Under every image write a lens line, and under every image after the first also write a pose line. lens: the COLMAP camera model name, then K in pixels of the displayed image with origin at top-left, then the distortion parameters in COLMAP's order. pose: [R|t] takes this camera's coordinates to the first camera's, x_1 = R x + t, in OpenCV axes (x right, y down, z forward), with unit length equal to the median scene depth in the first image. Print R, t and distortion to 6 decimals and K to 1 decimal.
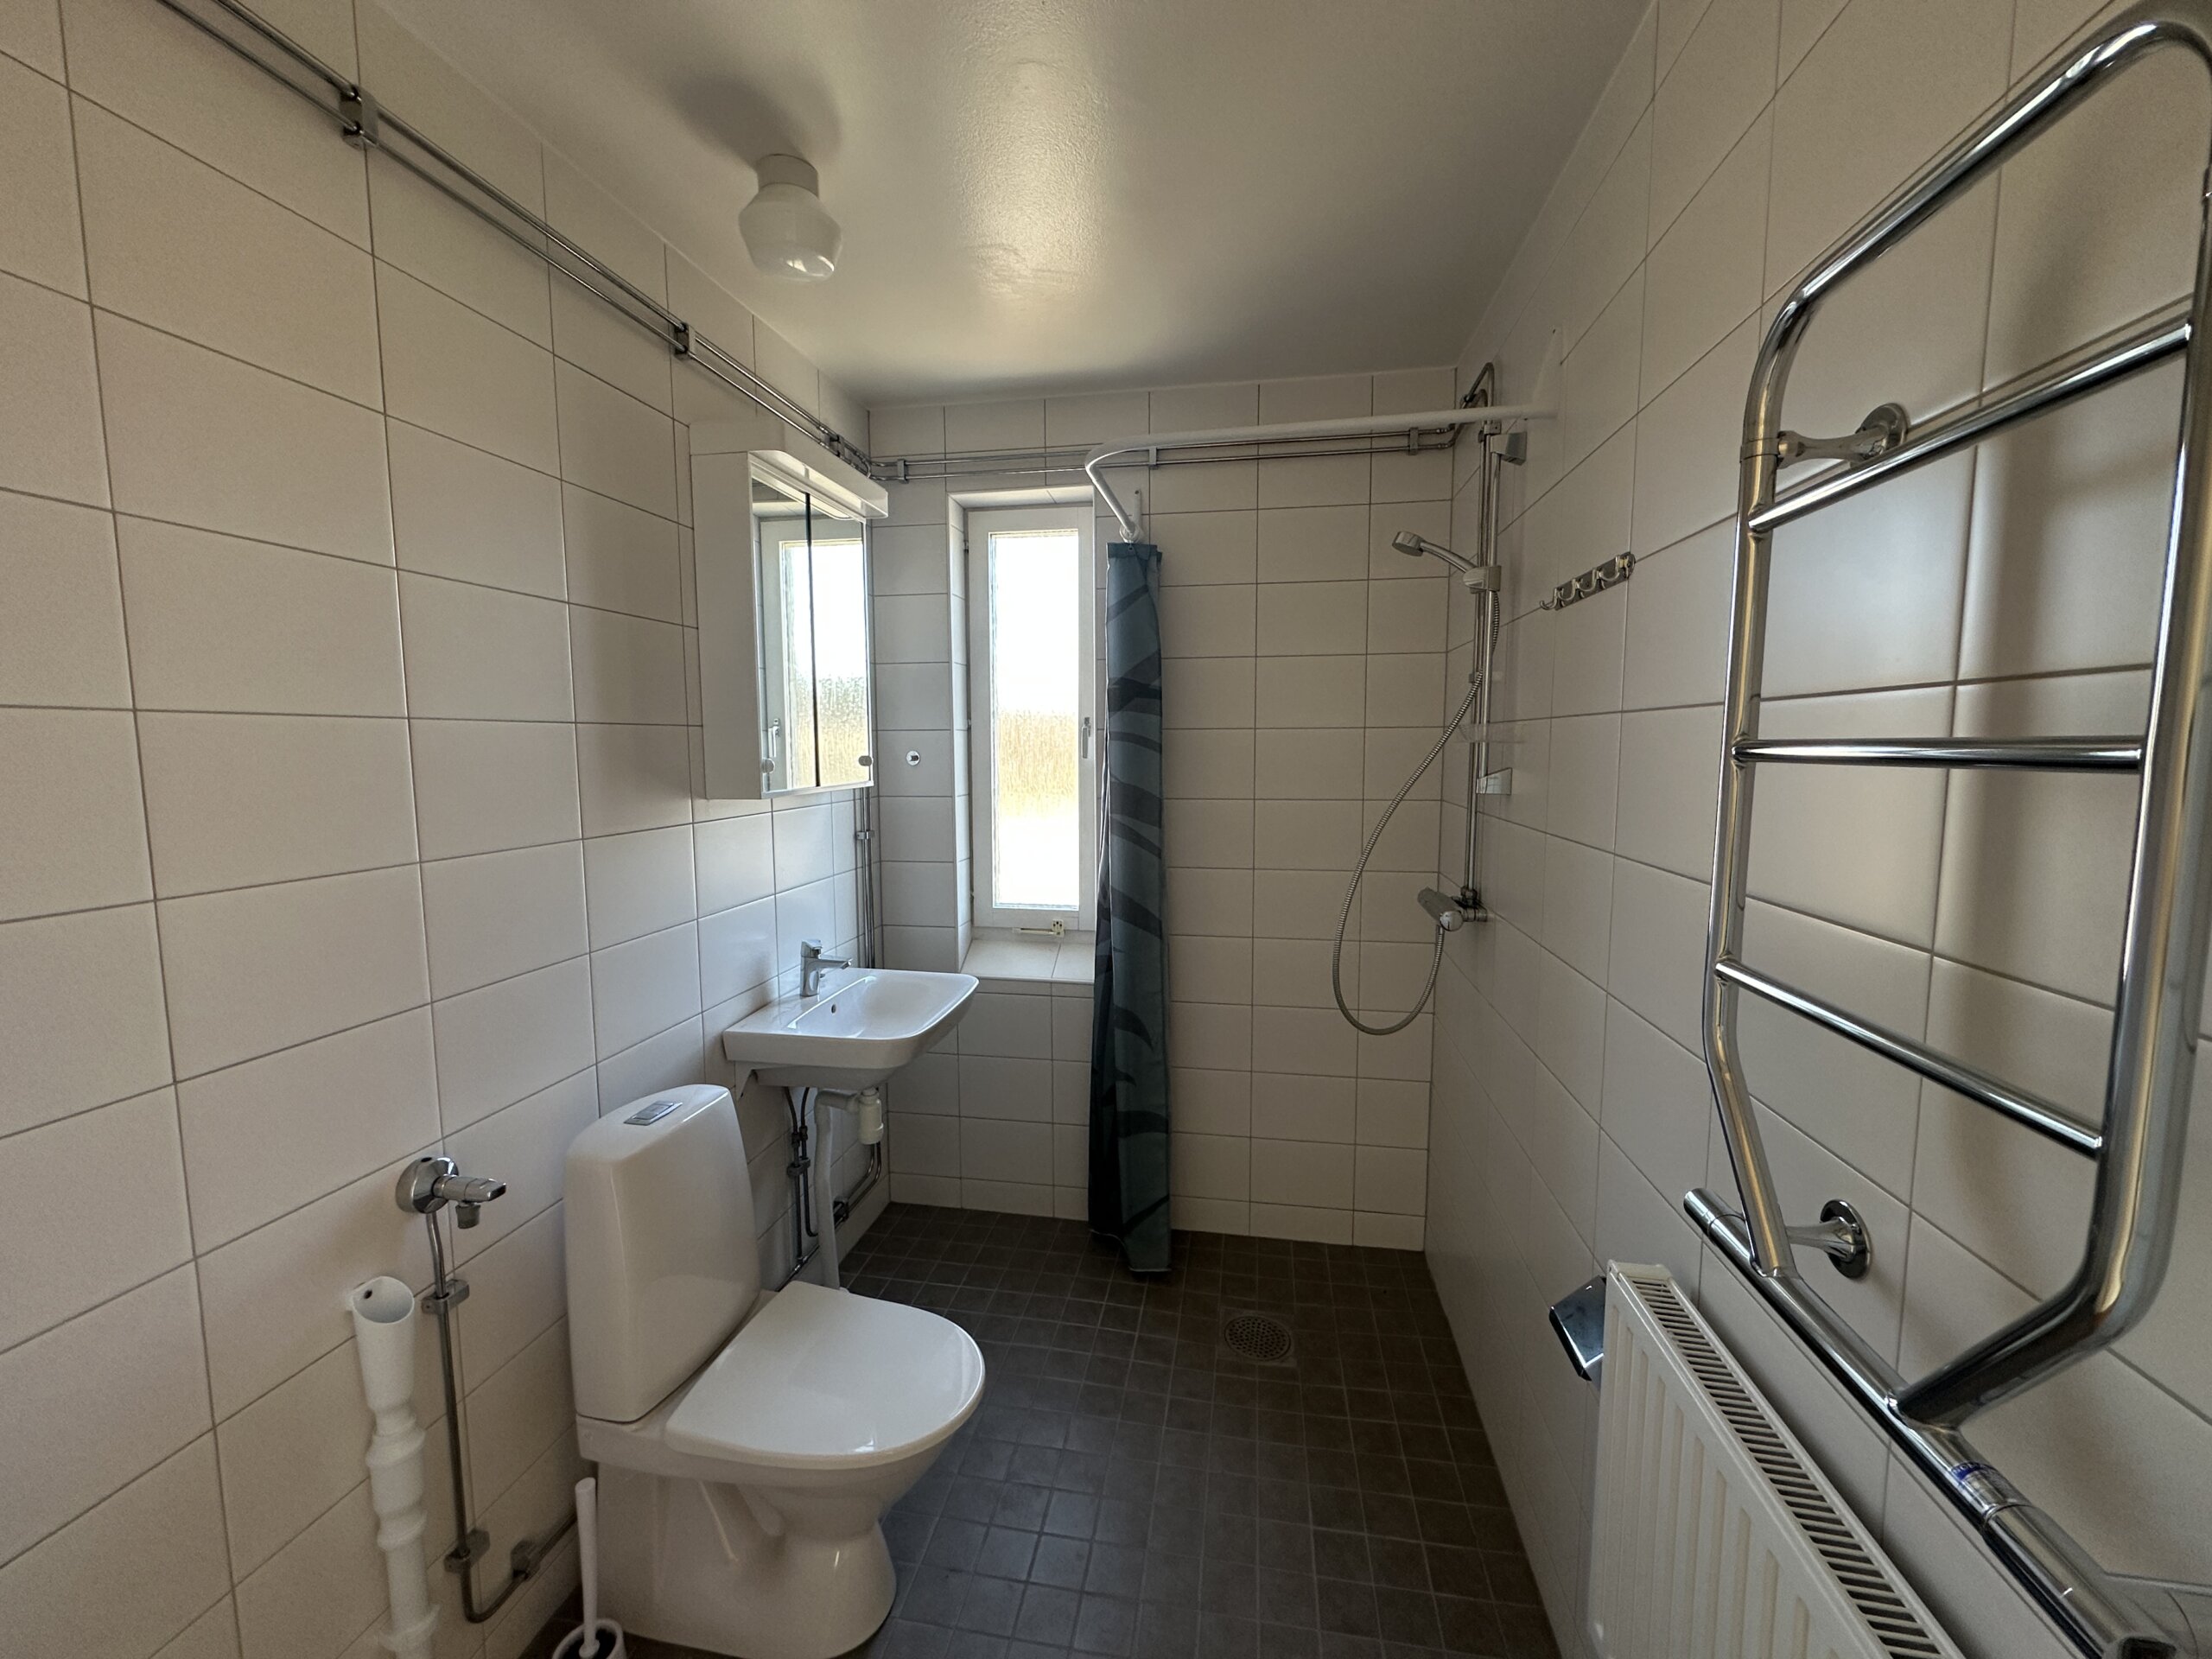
lens RADIAL K [[880.3, 0, 1106.3], [0, 880.3, 826.5], [0, 0, 1]] dist [-0.001587, 0.000332]
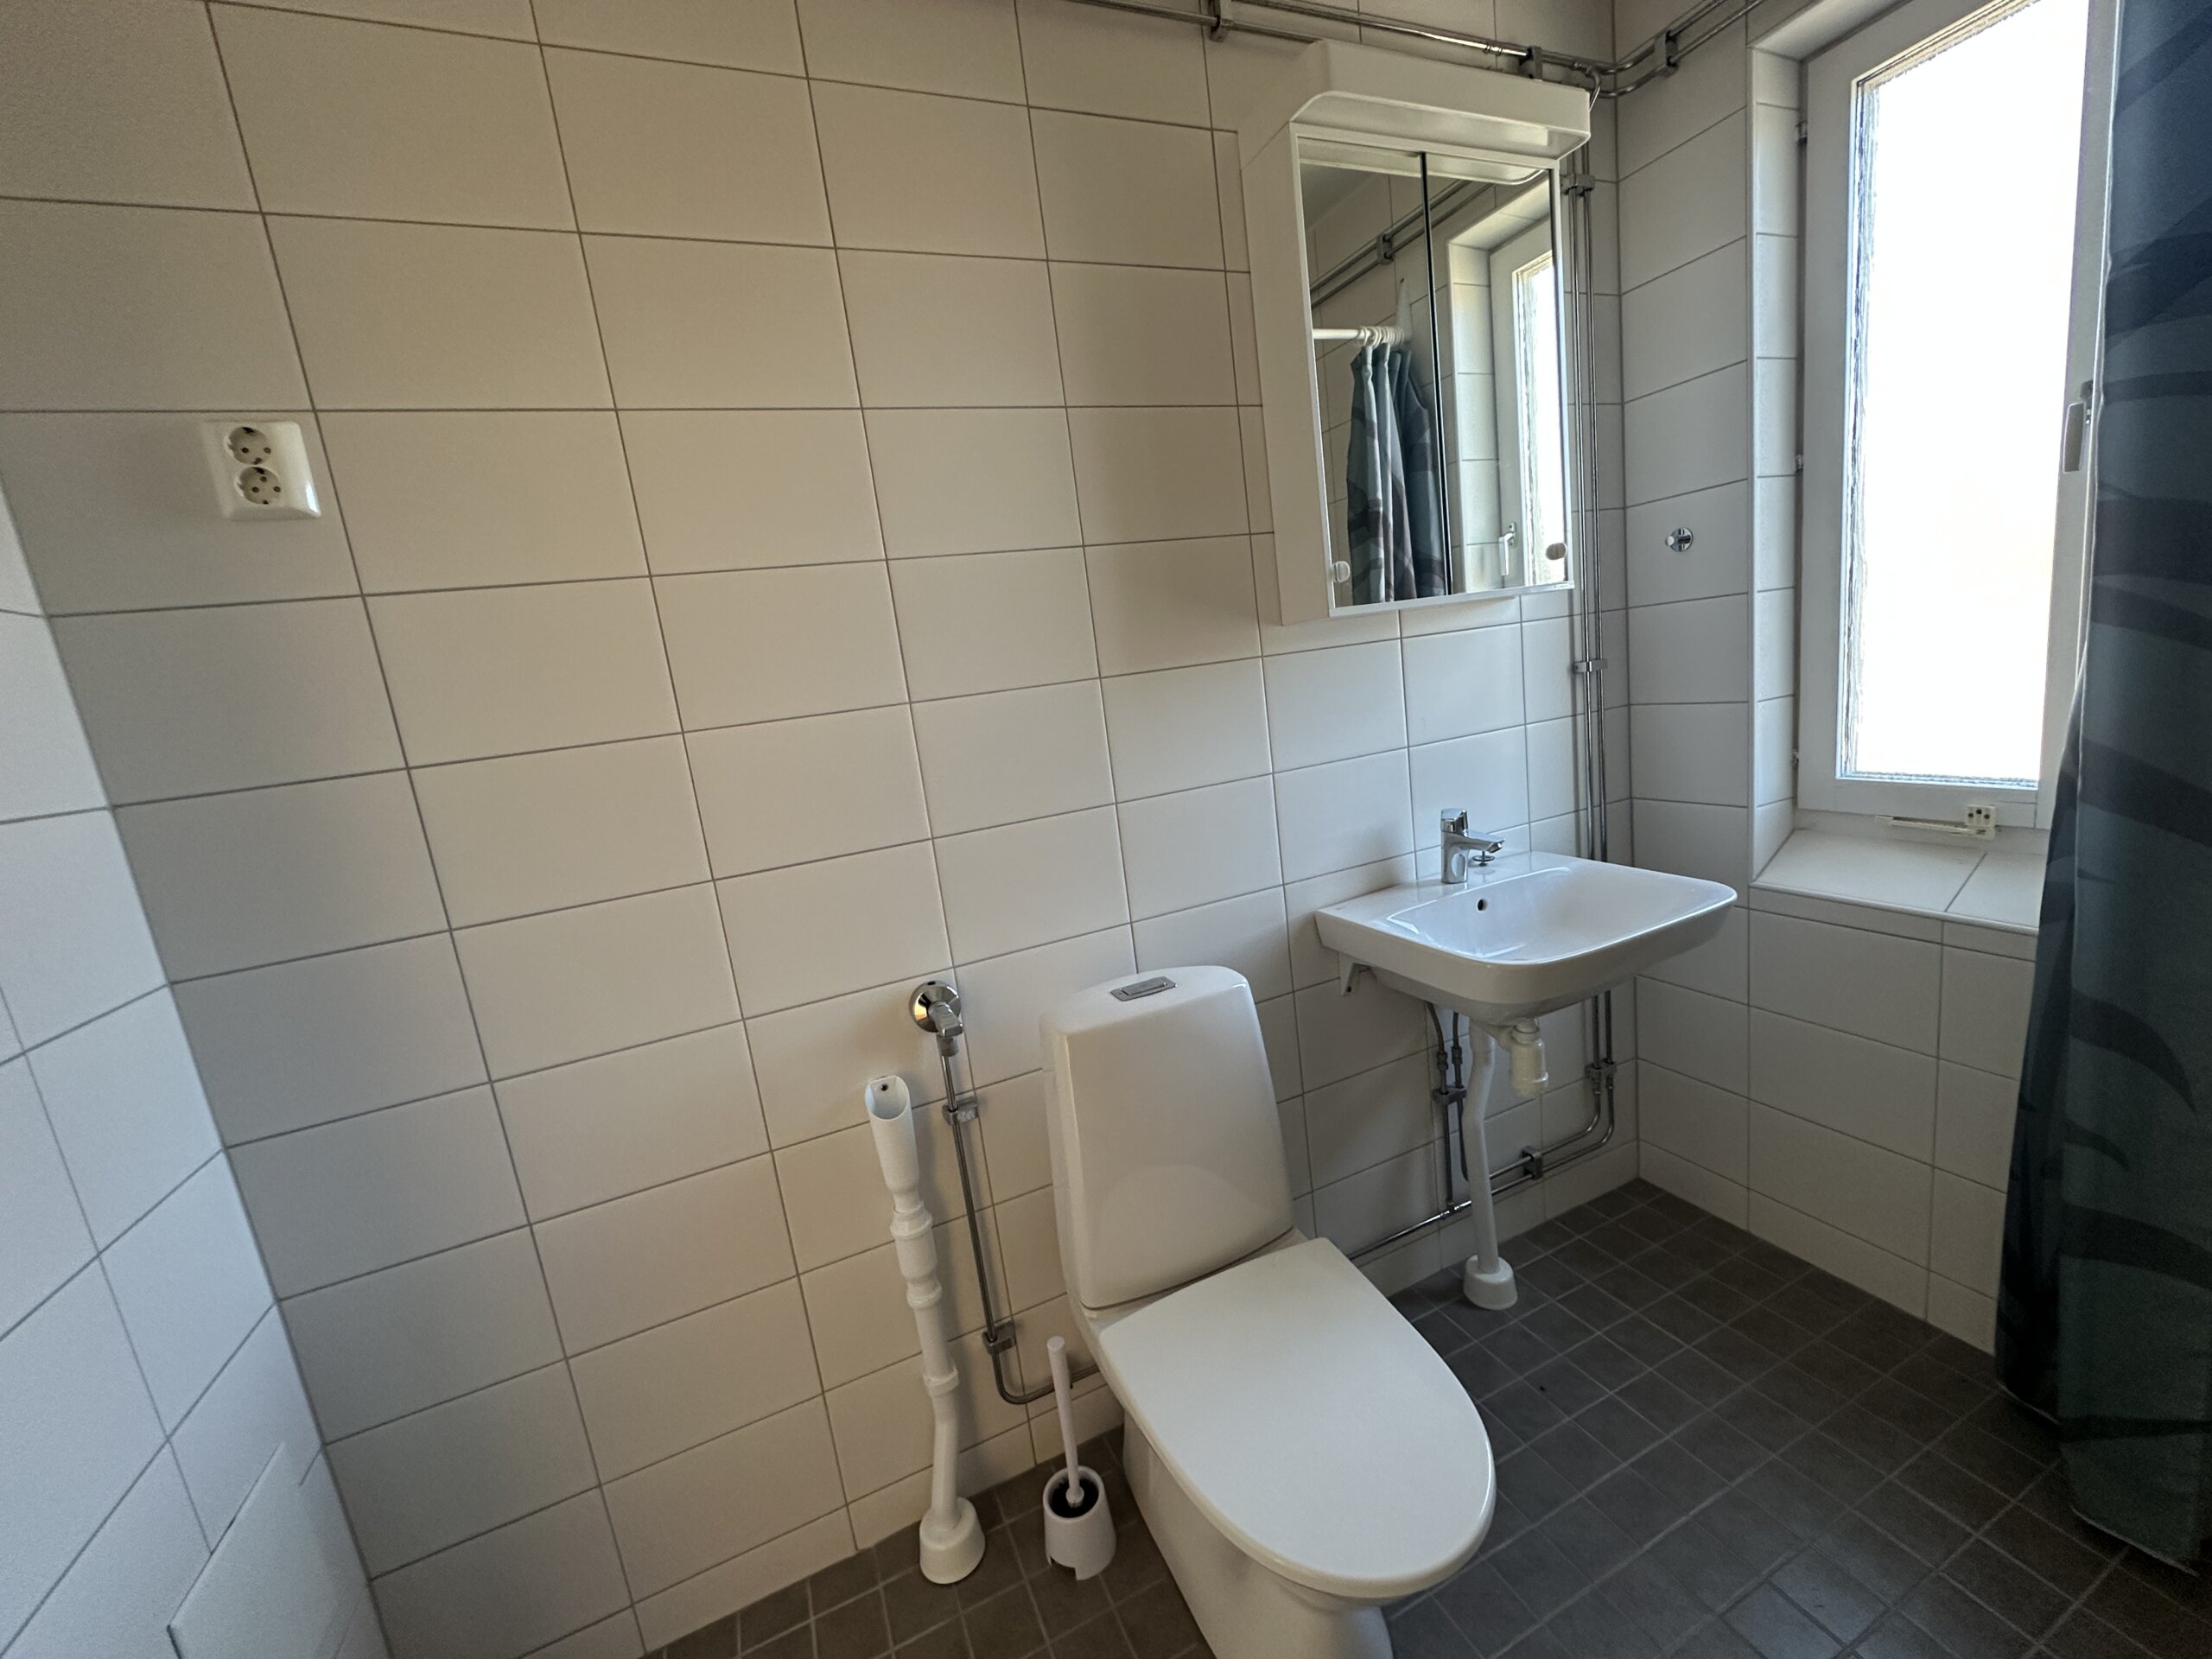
lens RADIAL K [[880.3, 0, 1106.3], [0, 880.3, 826.5], [0, 0, 1]] dist [-0.001587, 0.000332]
pose [[0.548400, 0.078404, -0.832533, 0.112550], [0.044516, 0.991446, 0.122693, 0.035266], [0.835031, -0.104346, 0.540218, 0.319967]]
